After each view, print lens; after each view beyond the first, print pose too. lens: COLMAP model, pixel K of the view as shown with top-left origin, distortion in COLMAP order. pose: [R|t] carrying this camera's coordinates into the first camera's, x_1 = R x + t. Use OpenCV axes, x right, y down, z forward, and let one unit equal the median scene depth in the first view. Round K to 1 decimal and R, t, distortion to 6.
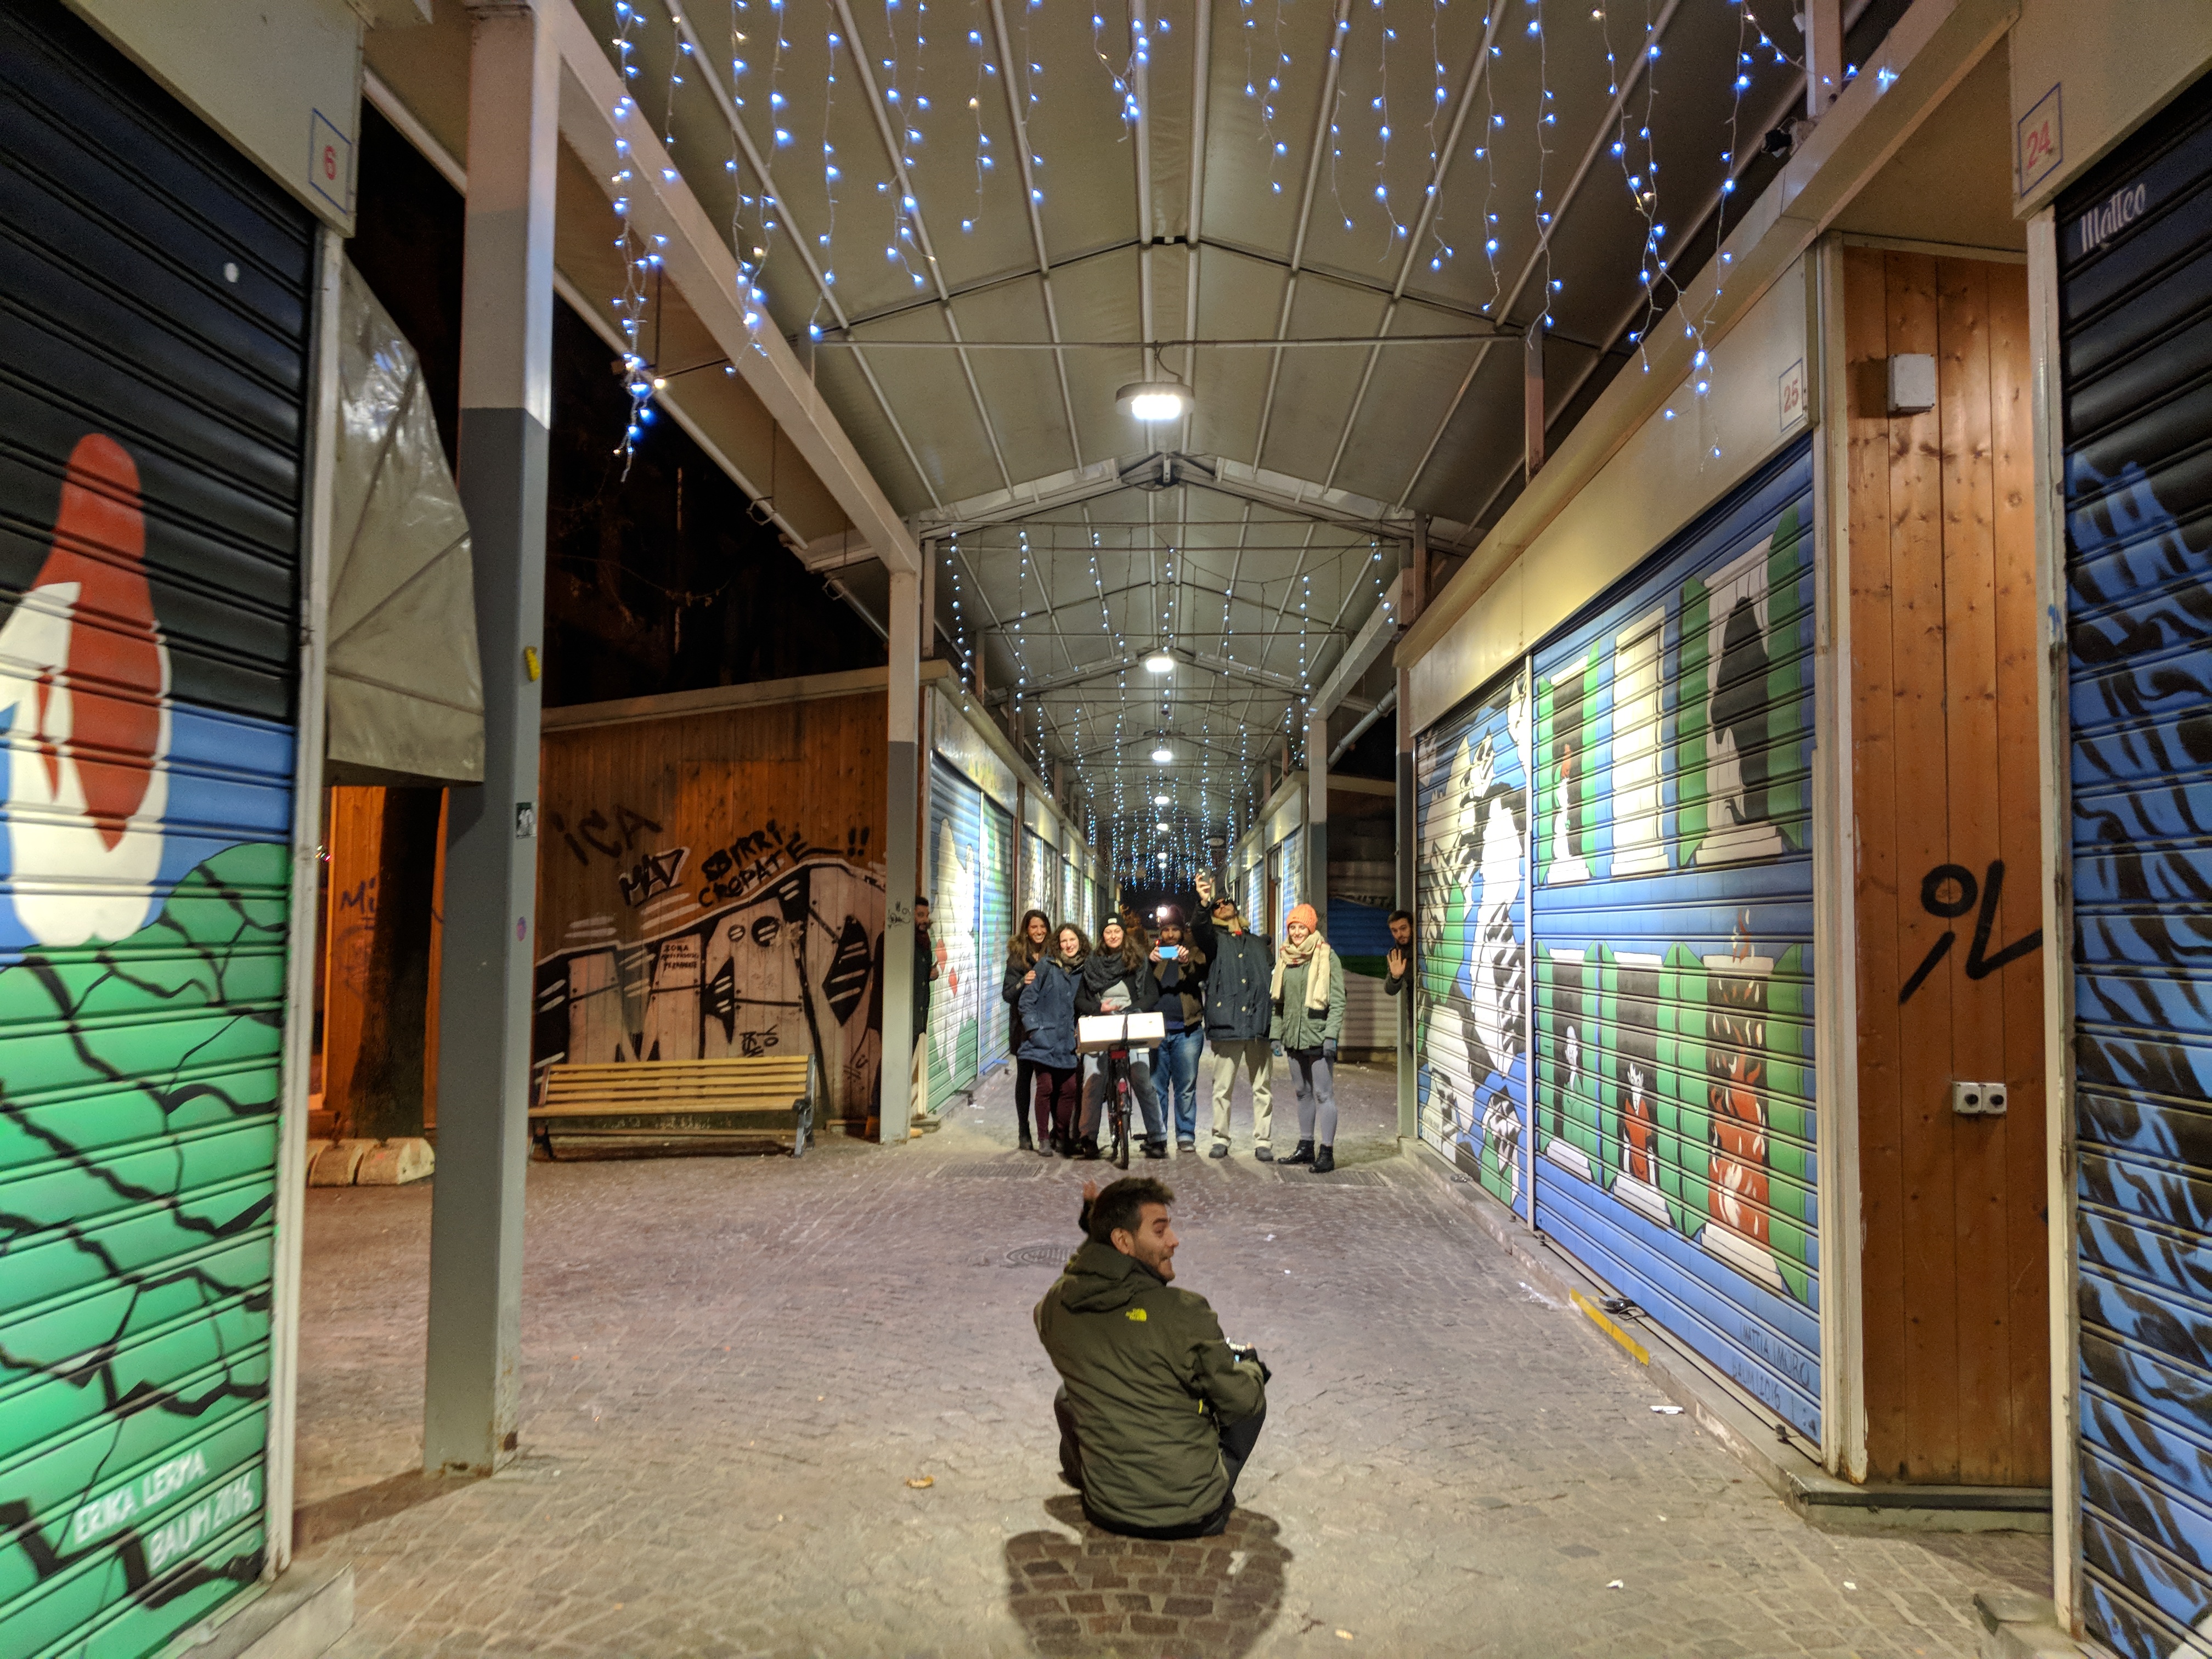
lens RADIAL K [[1760.4, 0, 1112.9], [0, 1760.4, 819.5], [0, 0, 1]] dist [0.176188, -0.373604]
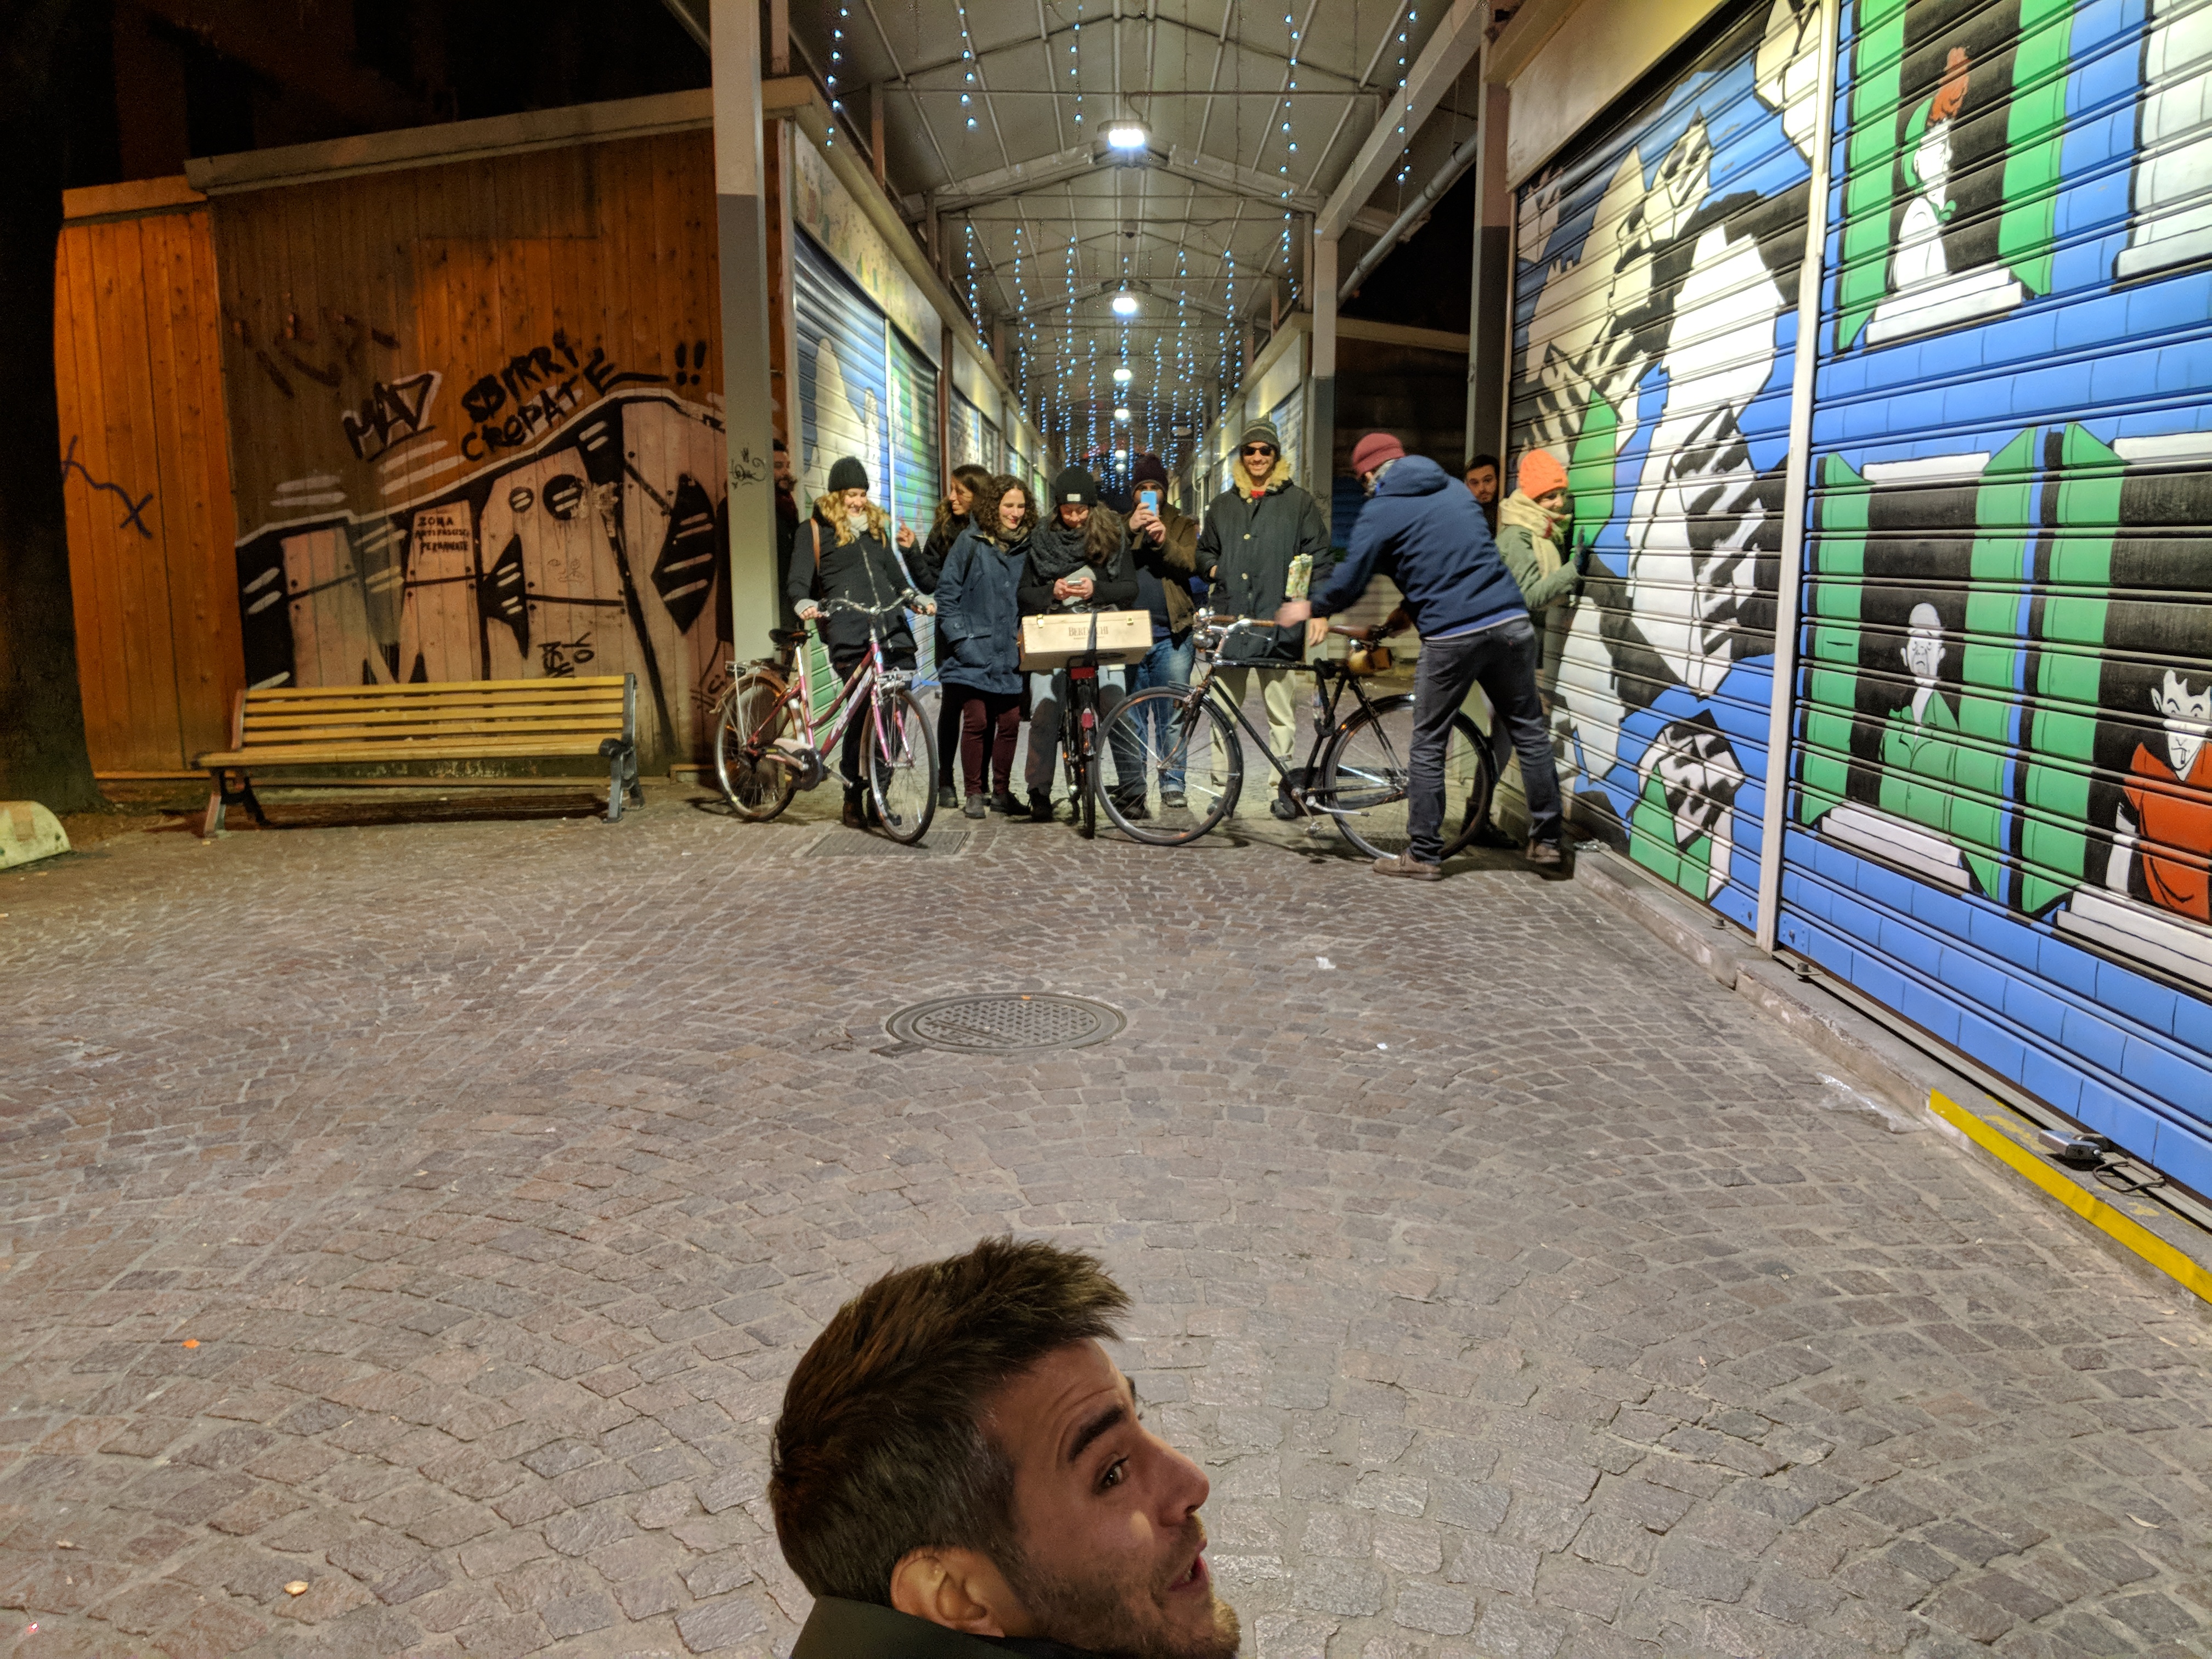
lens RADIAL K [[1760.4, 0, 1112.9], [0, 1760.4, 819.5], [0, 0, 1]] dist [0.176188, -0.373604]
pose [[0.999638, -0.013236, 0.023443, 0.000050], [0.007910, 0.976758, 0.214199, 0.038267], [-0.025733, -0.213936, 0.976509, 0.288045]]
